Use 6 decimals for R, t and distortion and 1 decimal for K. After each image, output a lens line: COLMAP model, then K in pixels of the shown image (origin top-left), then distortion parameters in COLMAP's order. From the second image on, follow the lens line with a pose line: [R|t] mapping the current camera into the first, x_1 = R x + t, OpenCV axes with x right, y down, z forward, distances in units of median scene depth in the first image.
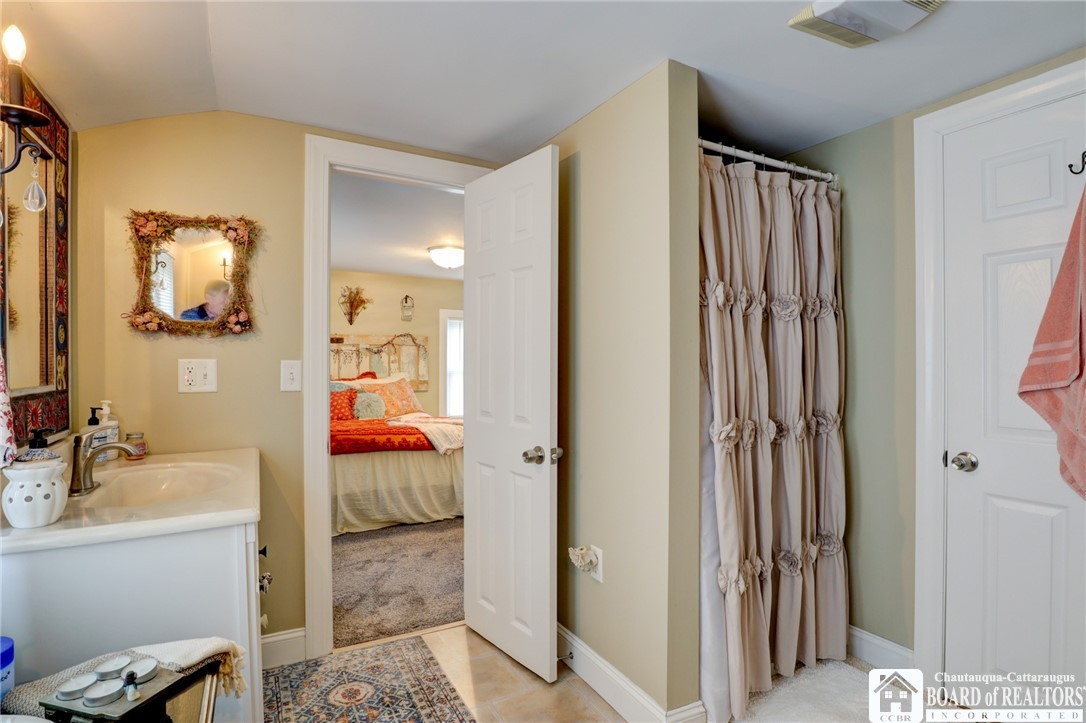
lens RADIAL K [[547.0, 0, 546.4], [0, 547.0, 361.4], [0, 0, 1]] dist [-0.042522, 0.010194]
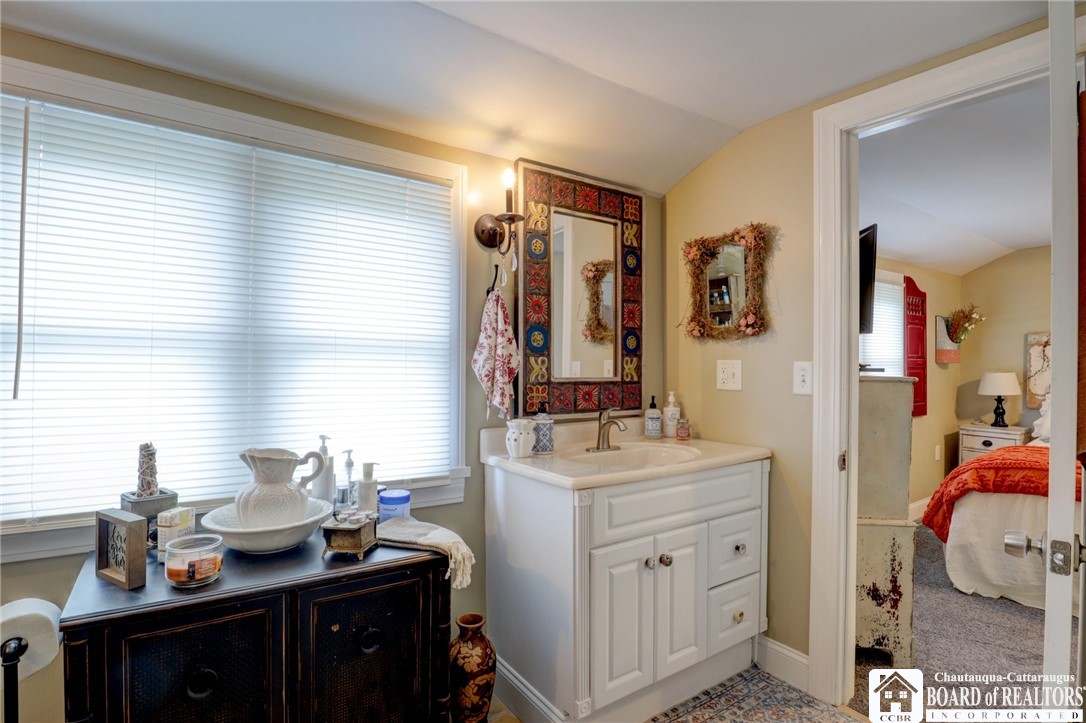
lens RADIAL K [[547.0, 0, 551.4], [0, 547.0, 362.9], [0, 0, 1]] dist [-0.042522, 0.010194]
pose [[0.116464, 0.000616, -0.993195, 0.429122], [-0.011479, 0.999934, -0.000726, 0.006369], [0.993129, 0.011485, 0.116463, 0.498335]]
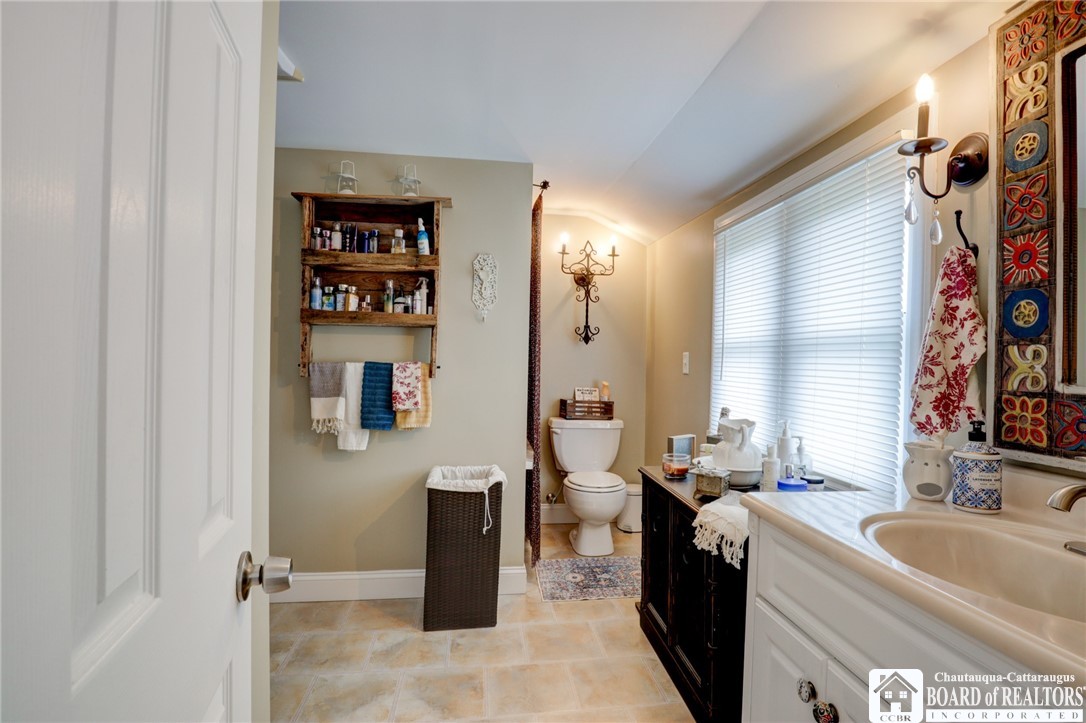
lens RADIAL K [[547.0, 0, 547.7], [0, 547.0, 360.4], [0, 0, 1]] dist [-0.042522, 0.010194]
pose [[-0.928885, -0.008385, 0.370273, -0.377430], [-0.010552, 0.999937, -0.003829, 0.017924], [-0.370218, -0.007464, -0.928915, 1.328020]]
